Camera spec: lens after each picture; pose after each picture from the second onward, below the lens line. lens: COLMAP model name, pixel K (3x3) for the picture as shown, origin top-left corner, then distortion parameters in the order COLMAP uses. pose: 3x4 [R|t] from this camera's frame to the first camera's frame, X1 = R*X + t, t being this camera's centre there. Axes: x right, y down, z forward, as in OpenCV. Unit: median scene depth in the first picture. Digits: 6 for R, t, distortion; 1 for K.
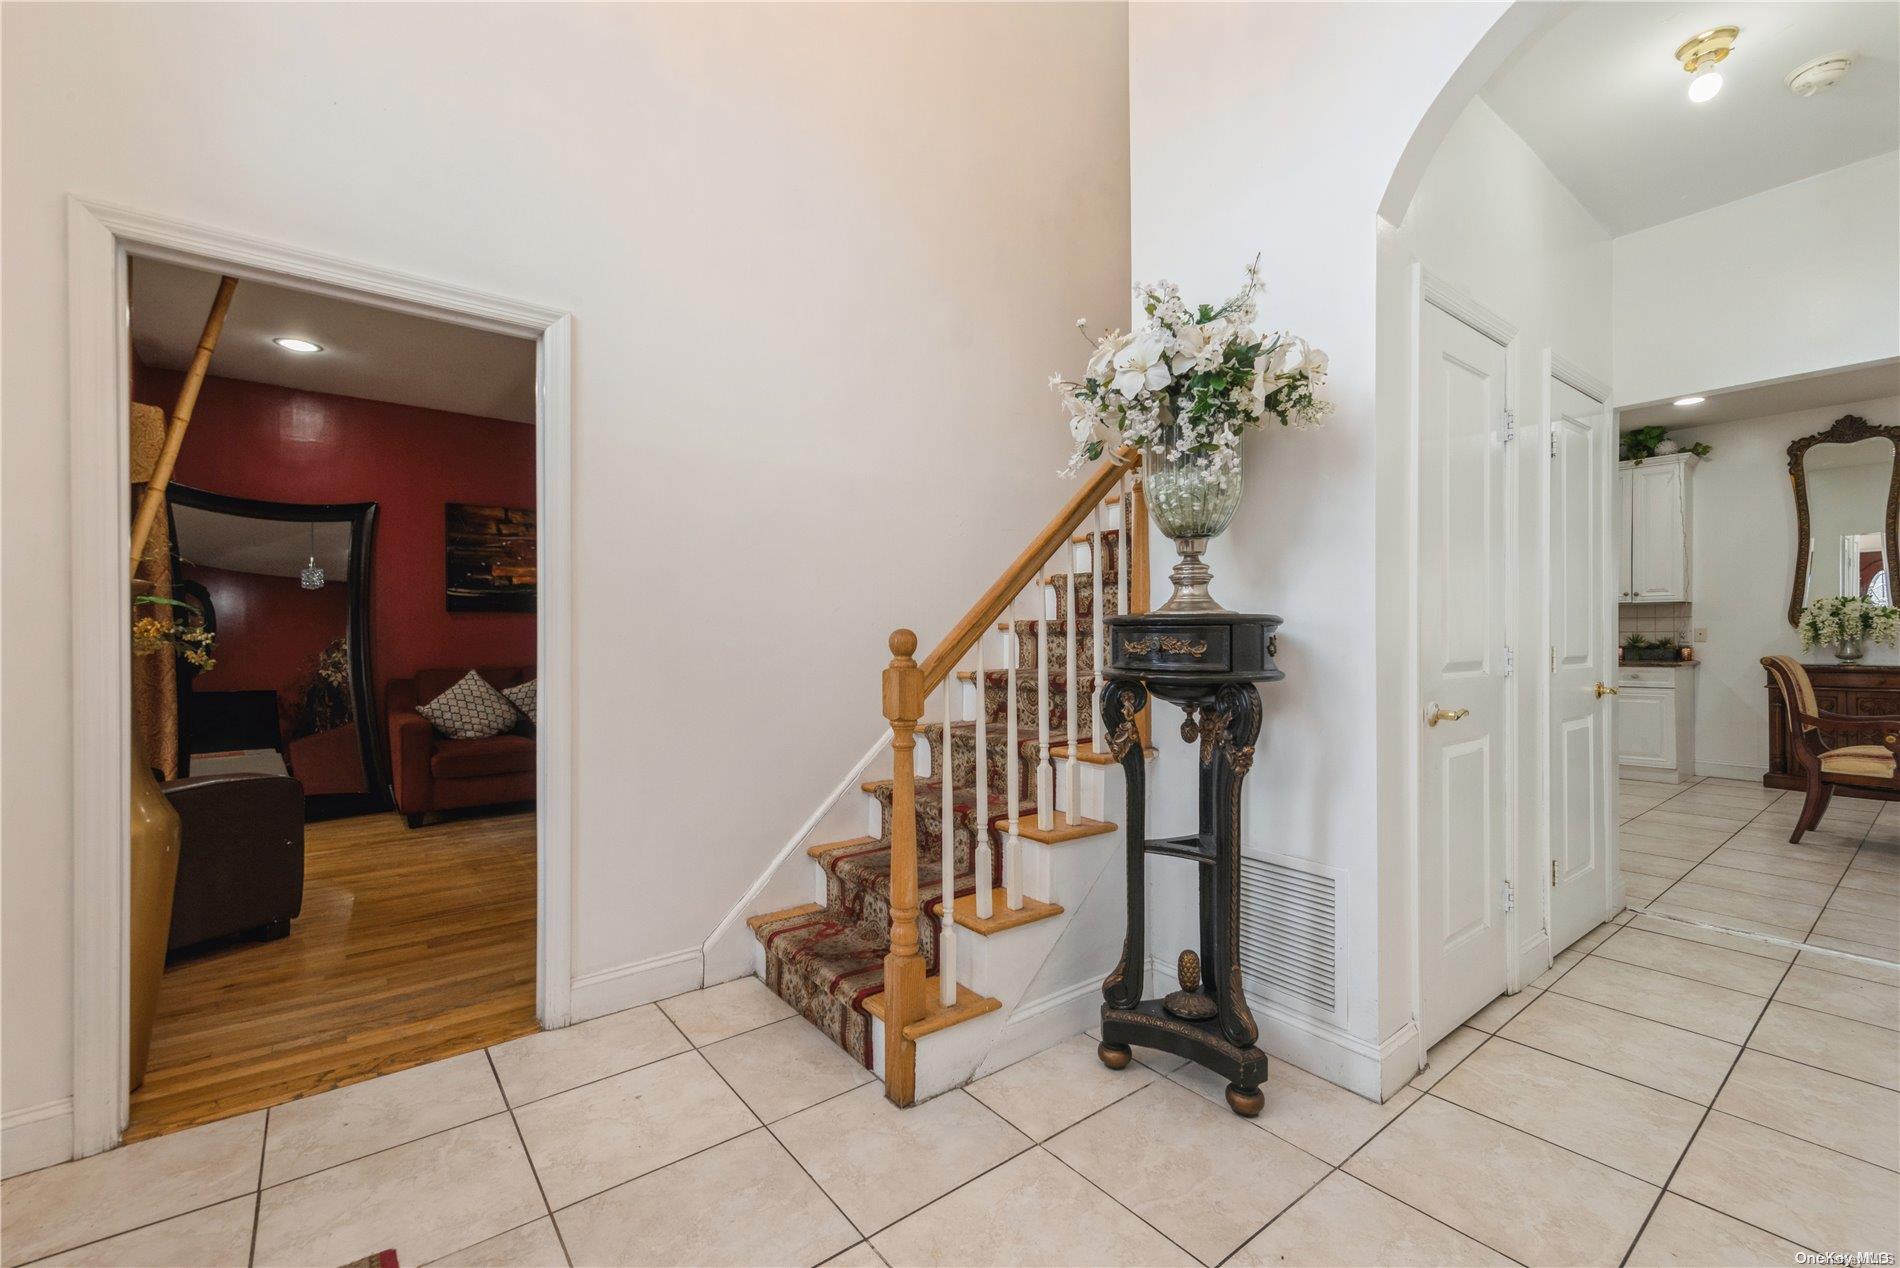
lens RADIAL K [[782.4, 0, 959.0], [0, 782.4, 636.6], [0, 0, 1]] dist [0.016330, -0.004543]
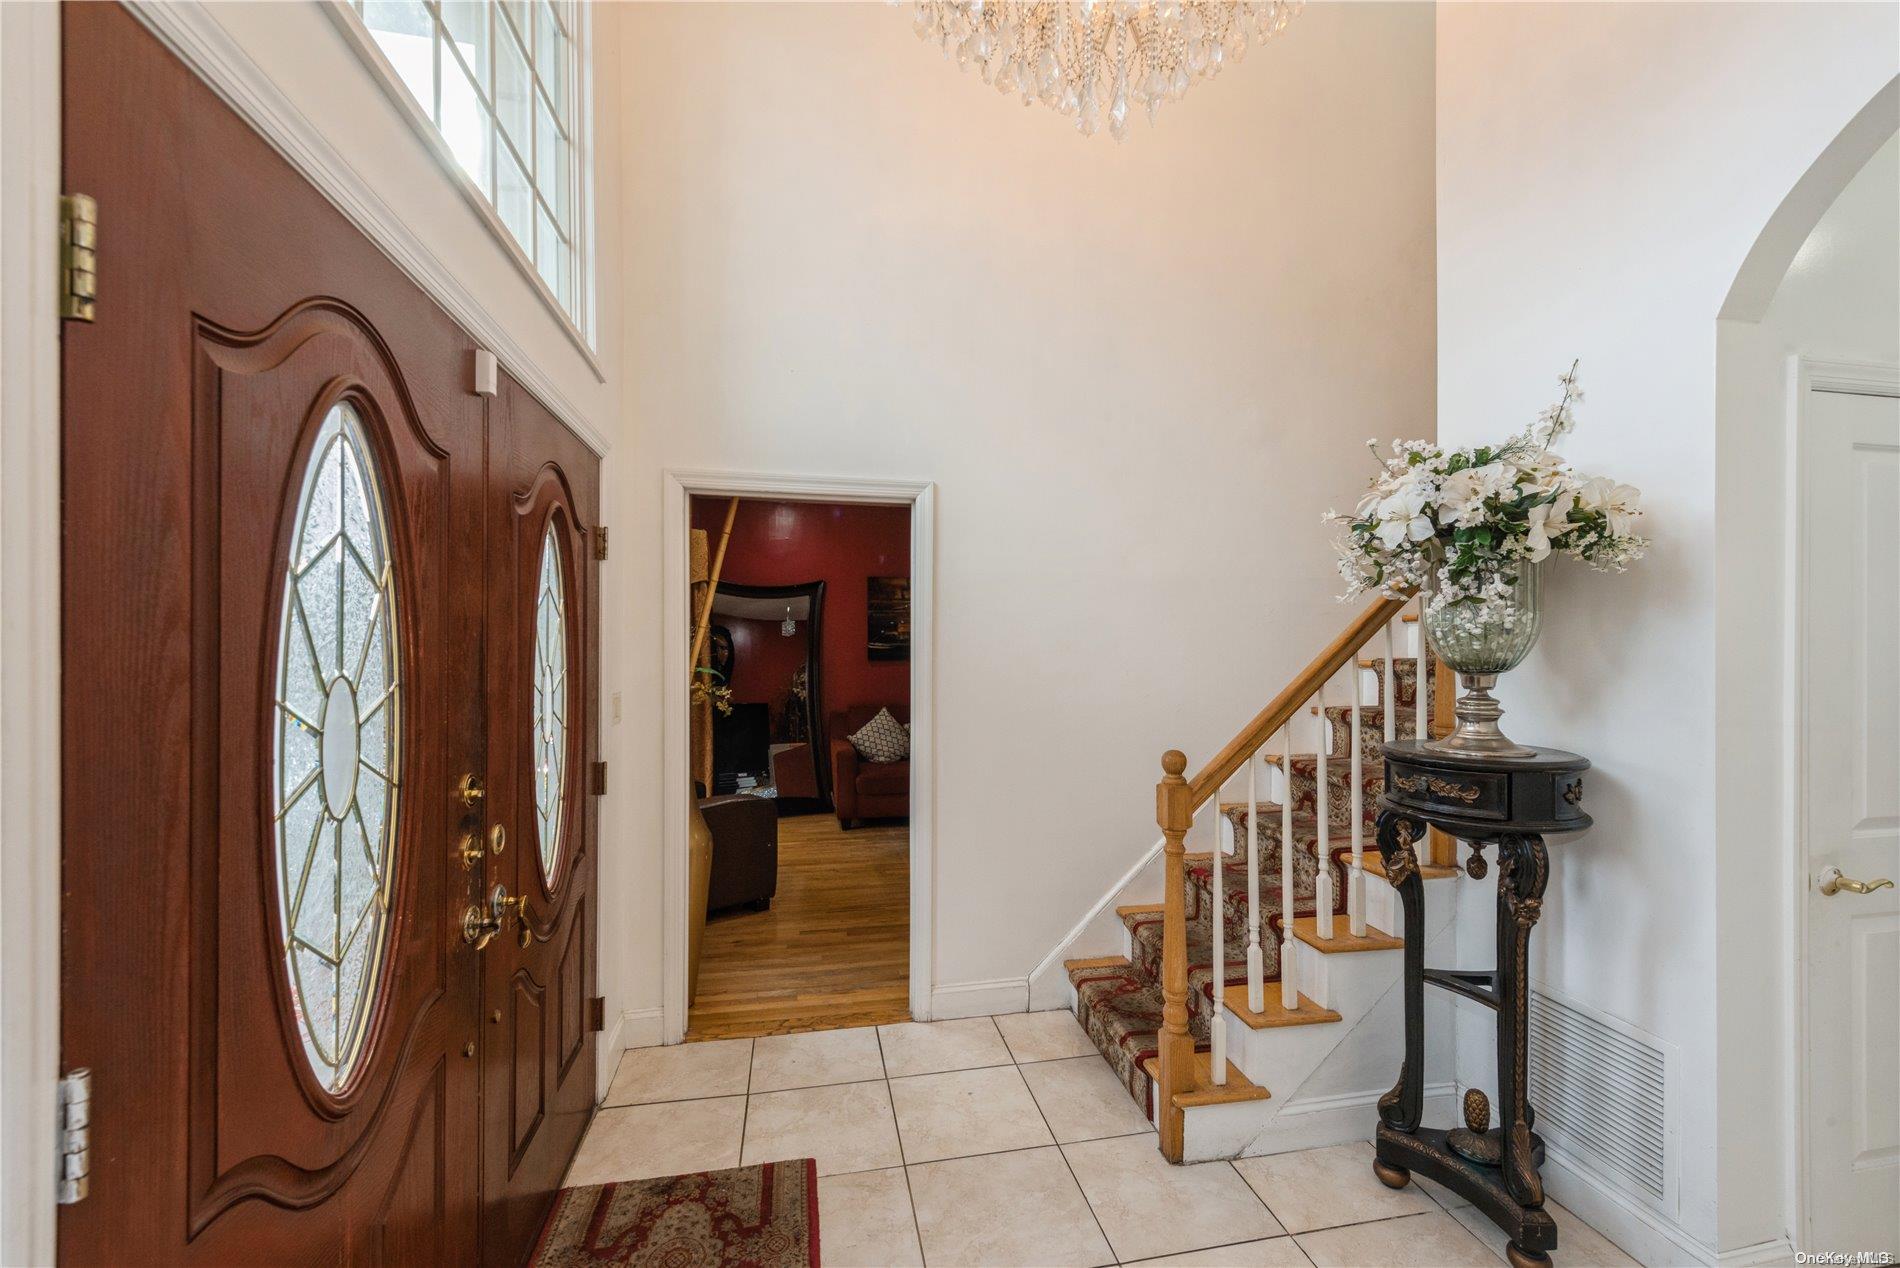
lens RADIAL K [[782.4, 0, 981.3], [0, 782.4, 633.1], [0, 0, 1]] dist [0.016330, -0.004543]
pose [[0.899646, 0.003972, -0.436602, 0.164745], [-0.003630, 0.999992, 0.001618, -0.171110], [0.436605, 0.000130, 0.899653, -0.158906]]
